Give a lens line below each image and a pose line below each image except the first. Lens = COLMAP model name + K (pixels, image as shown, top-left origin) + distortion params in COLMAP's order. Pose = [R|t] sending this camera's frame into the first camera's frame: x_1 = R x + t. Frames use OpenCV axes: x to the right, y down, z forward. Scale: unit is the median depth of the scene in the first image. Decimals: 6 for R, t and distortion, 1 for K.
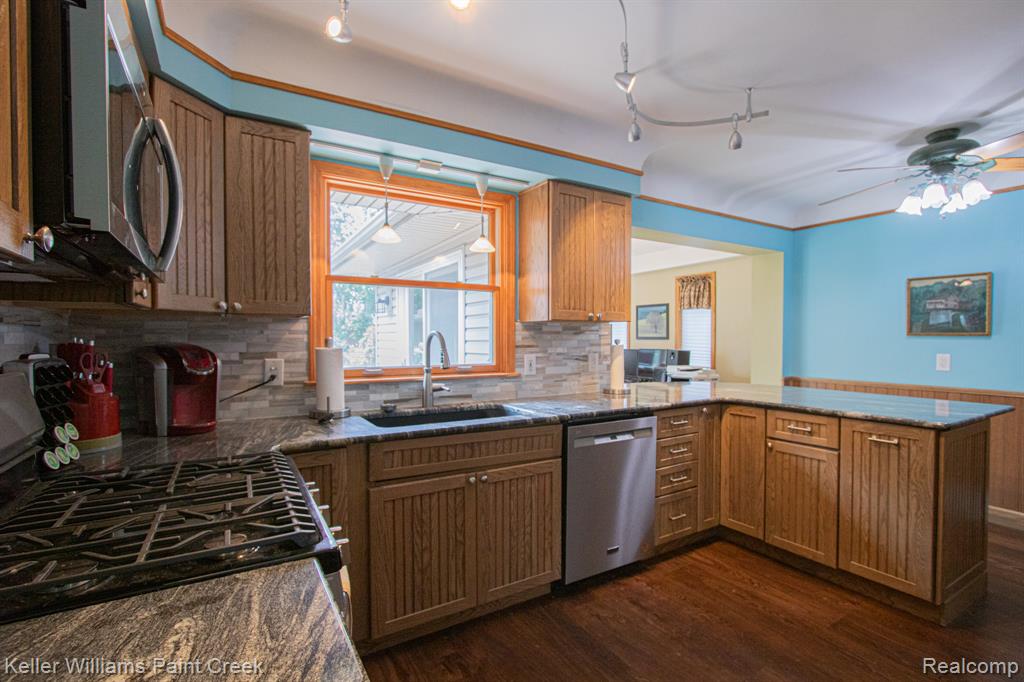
lens RADIAL K [[477.9, 0, 533.7], [0, 477.9, 349.0], [0, 0, 1]] dist [-0.011129, 0.000036]
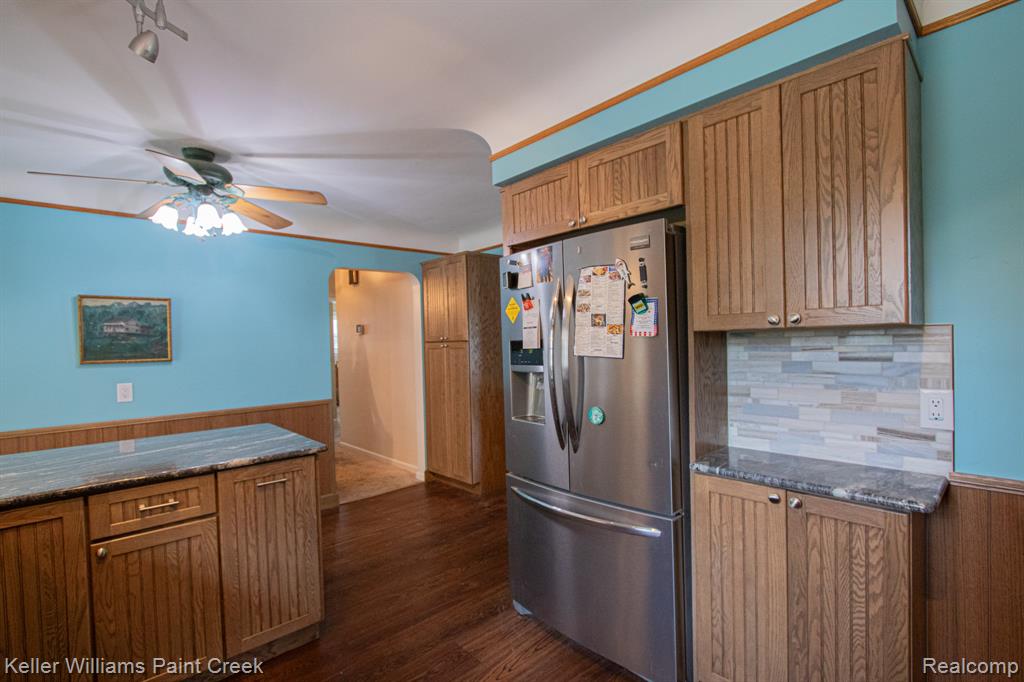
lens RADIAL K [[477.9, 0, 511.0], [0, 477.9, 350.8], [0, 0, 1]] dist [-0.011129, 0.000036]
pose [[-0.175577, -0.011512, 0.984398, -0.198611], [0.049713, 0.998552, 0.020544, -0.044504], [-0.983210, 0.052544, -0.174750, 0.580121]]
